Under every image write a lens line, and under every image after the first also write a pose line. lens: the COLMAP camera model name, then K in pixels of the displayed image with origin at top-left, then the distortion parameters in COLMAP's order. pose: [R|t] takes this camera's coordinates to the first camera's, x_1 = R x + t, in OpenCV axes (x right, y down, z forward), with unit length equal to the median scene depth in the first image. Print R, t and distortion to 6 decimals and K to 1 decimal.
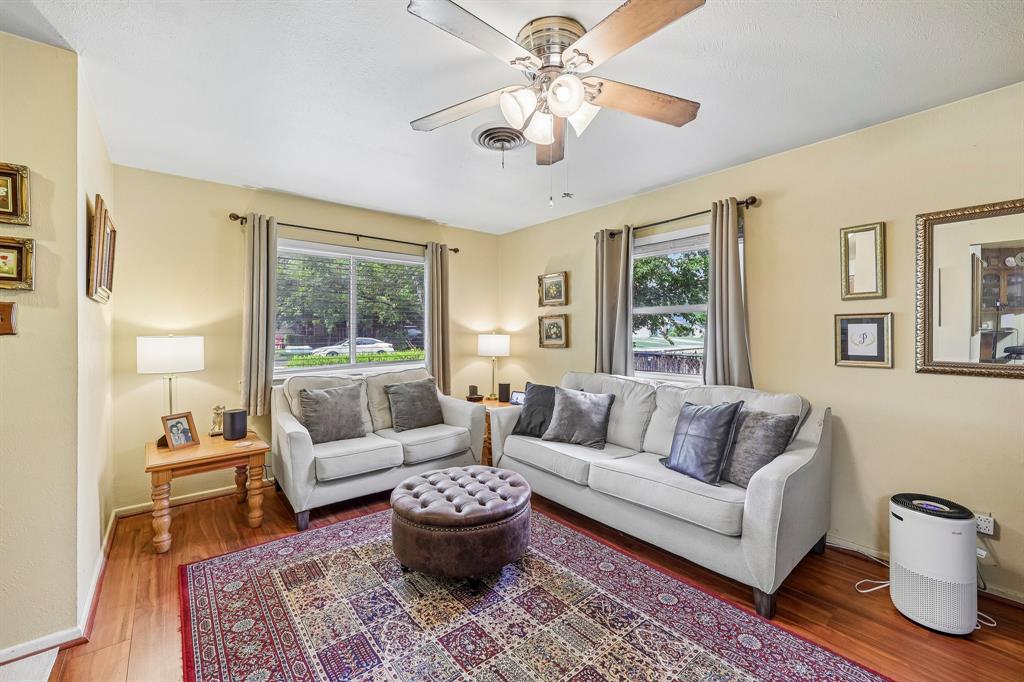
lens RADIAL K [[413.3, 0, 517.8], [0, 413.3, 327.8], [0, 0, 1]] dist [0.000013, -0.000519]
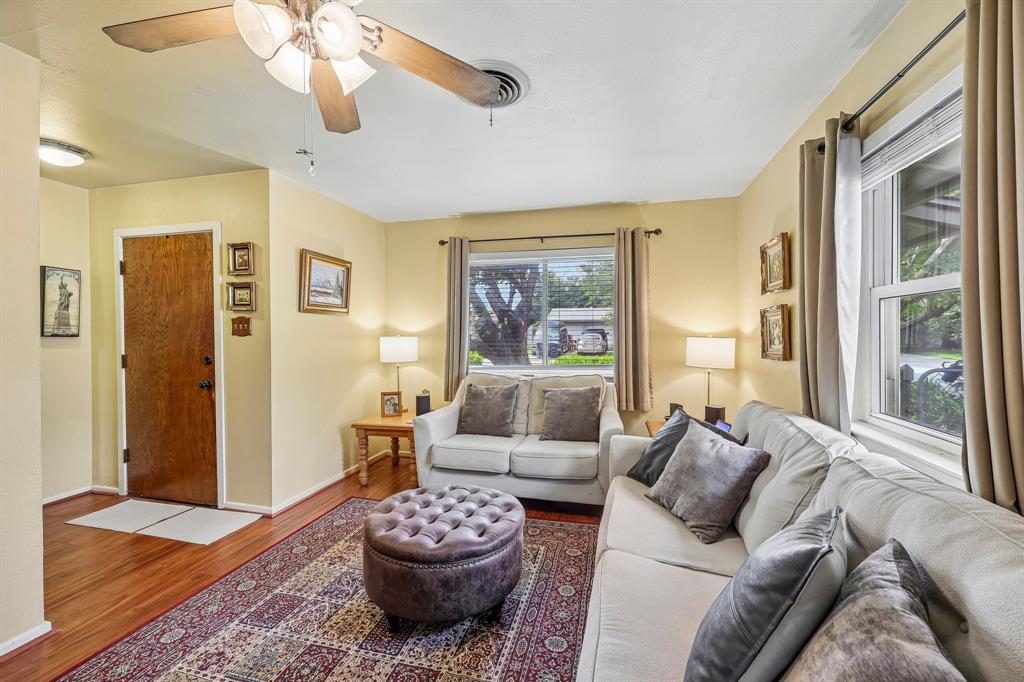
lens RADIAL K [[413.3, 0, 516.5], [0, 413.3, 334.3], [0, 0, 1]] dist [0.000013, -0.000519]
pose [[0.590021, 0.003068, -0.807382, 0.523486], [0.006379, 0.999944, 0.008461, 0.003511], [0.807363, -0.010143, 0.589969, 0.480254]]
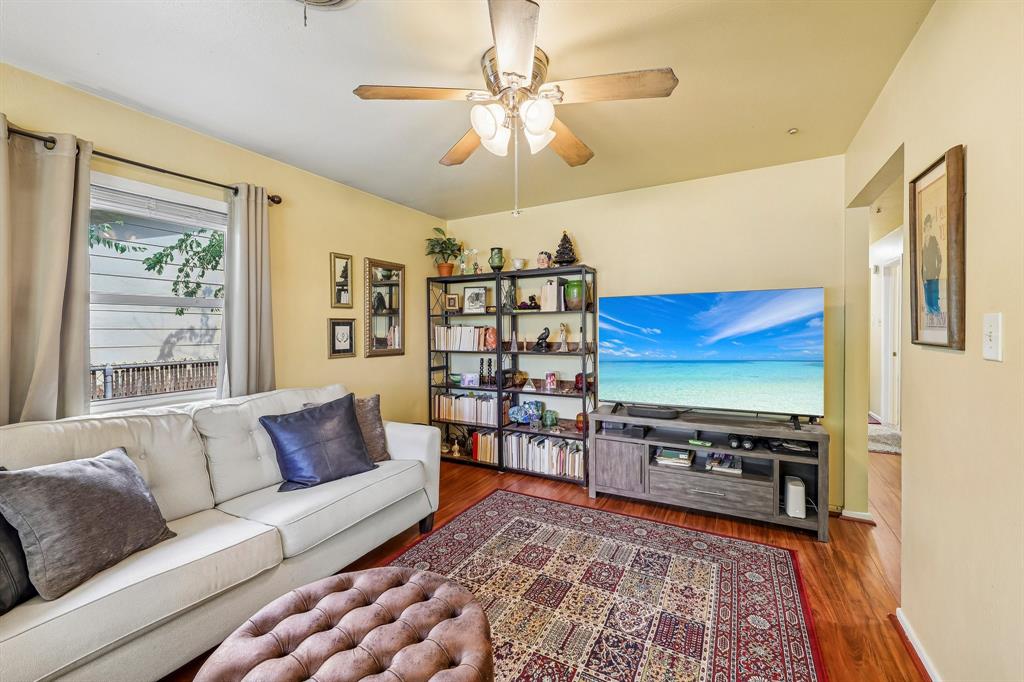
lens RADIAL K [[413.3, 0, 516.9], [0, 413.3, 339.8], [0, 0, 1]] dist [0.000013, -0.000519]
pose [[-0.360452, -0.012018, 0.932700, -0.684062], [-0.000663, 0.999920, 0.012628, 0.018514], [-0.932778, 0.003933, -0.360431, 0.976492]]
